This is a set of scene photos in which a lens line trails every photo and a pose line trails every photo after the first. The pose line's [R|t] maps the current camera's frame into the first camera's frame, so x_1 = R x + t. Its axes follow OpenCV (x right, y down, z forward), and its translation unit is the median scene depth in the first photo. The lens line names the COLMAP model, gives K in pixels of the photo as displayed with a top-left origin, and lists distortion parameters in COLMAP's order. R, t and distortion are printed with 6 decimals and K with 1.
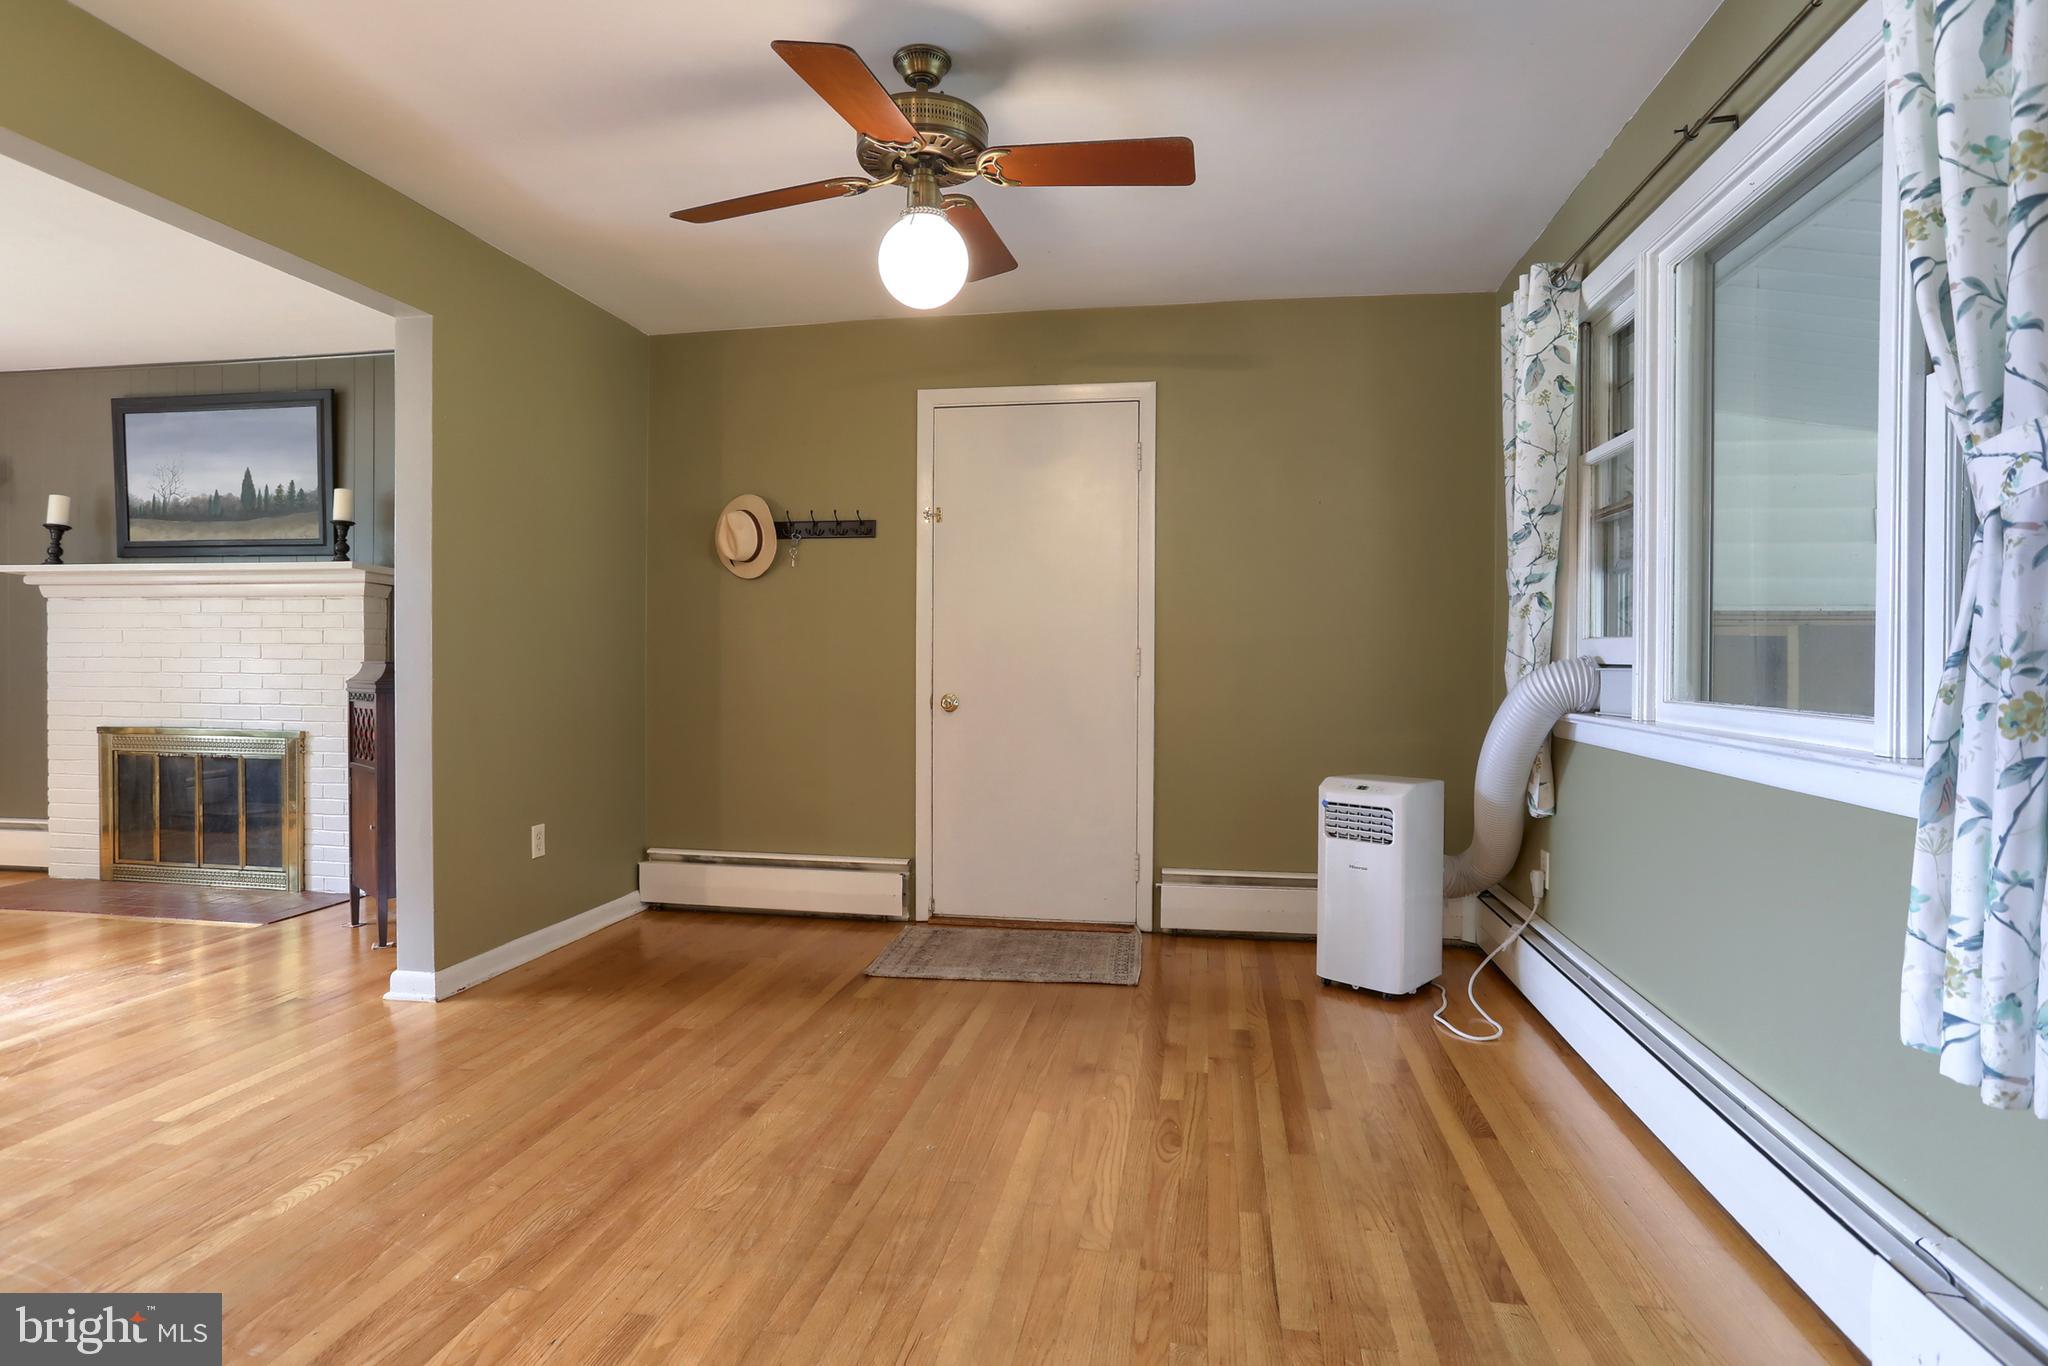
lens RADIAL K [[1050.0, 0, 1023.7], [0, 1050.0, 665.7], [0, 0, 1]] dist [-0.037864, 0.010932]
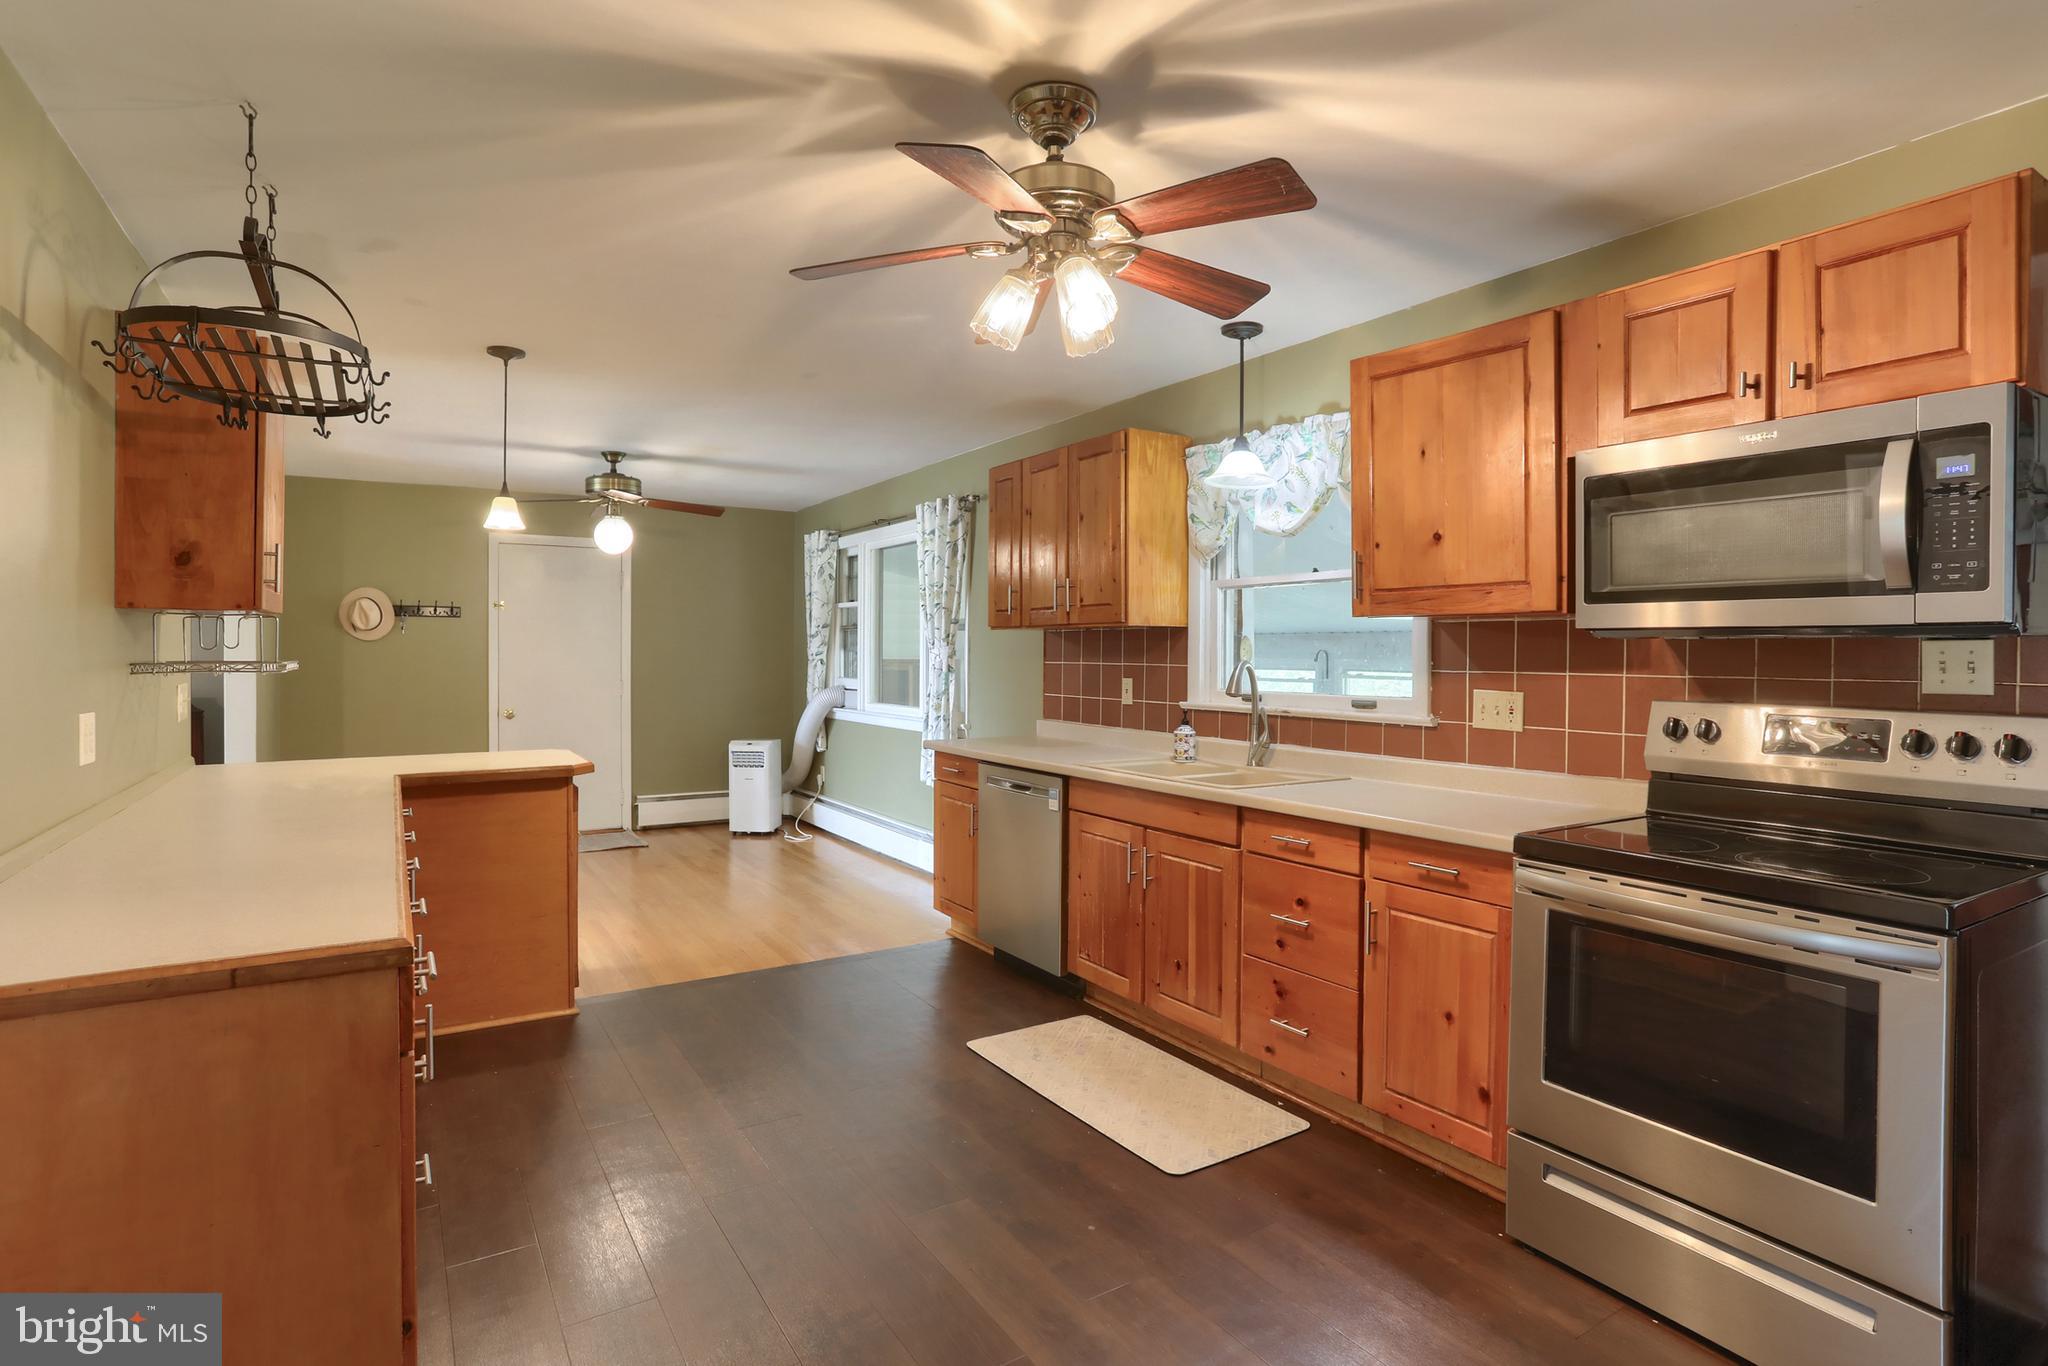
lens RADIAL K [[1018.9, 0, 1028.1], [0, 1018.9, 663.5], [0, 0, 1]] dist [-0.042057, 0.016582]
pose [[0.743119, -0.009072, 0.669097, -0.571484], [0.004356, 0.999952, 0.008720, -0.060499], [-0.669145, -0.003566, 0.743124, -0.847864]]
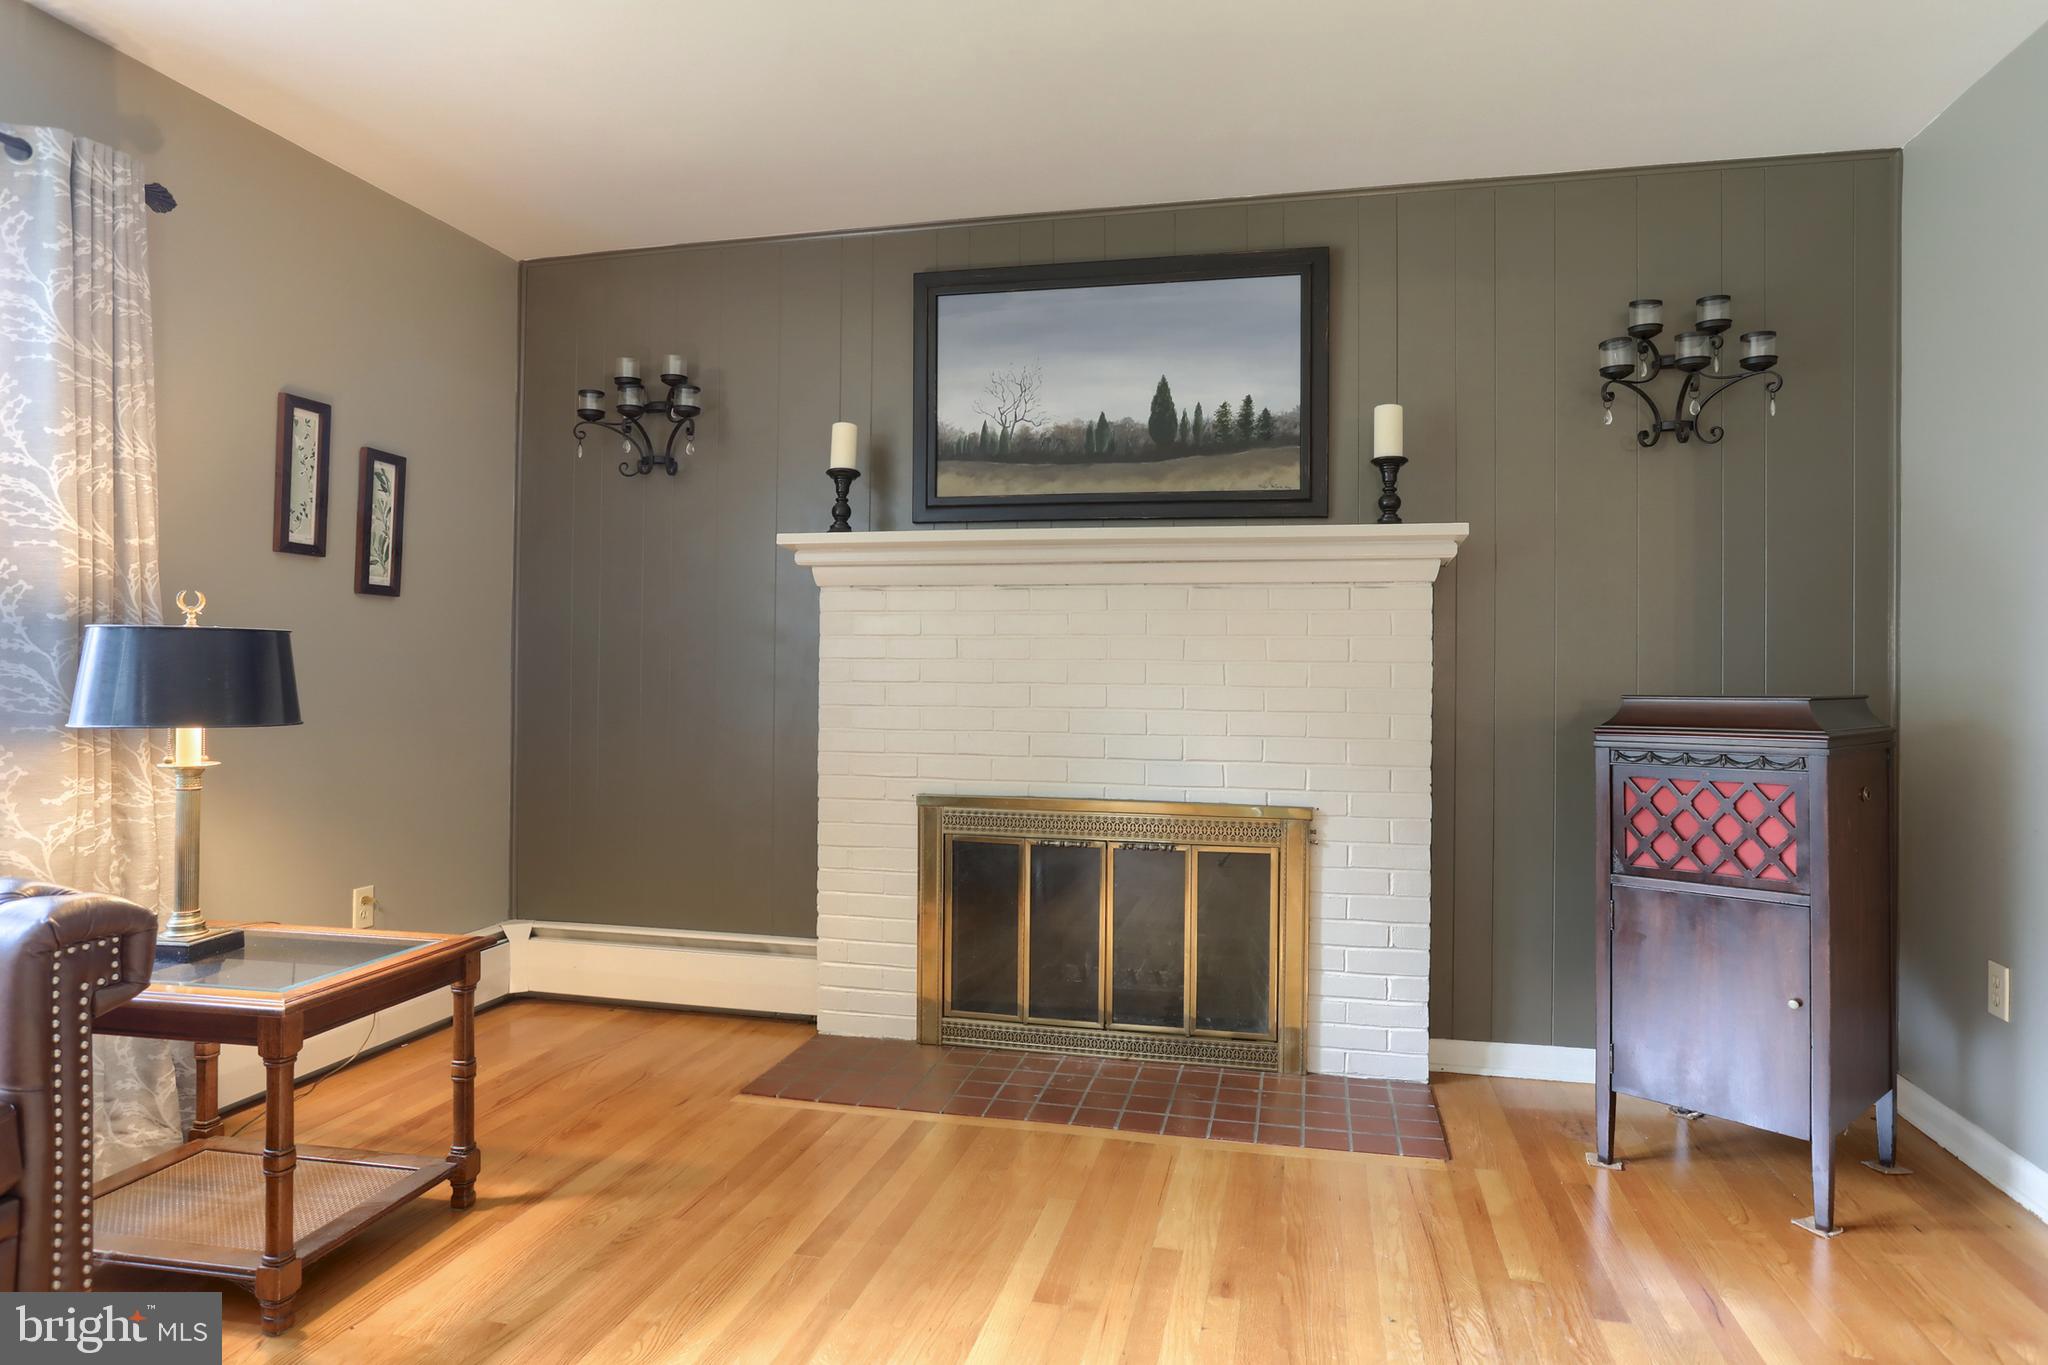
lens RADIAL K [[1212.2, 0, 1018.3], [0, 1212.2, 654.9], [0, 0, 1]] dist [-0.024238, 0.013319]
pose [[0.998241, 0.002049, -0.059252, -0.937492], [-0.003177, 0.999815, -0.018948, -0.012098], [0.059203, 0.019103, 0.998063, 0.316176]]
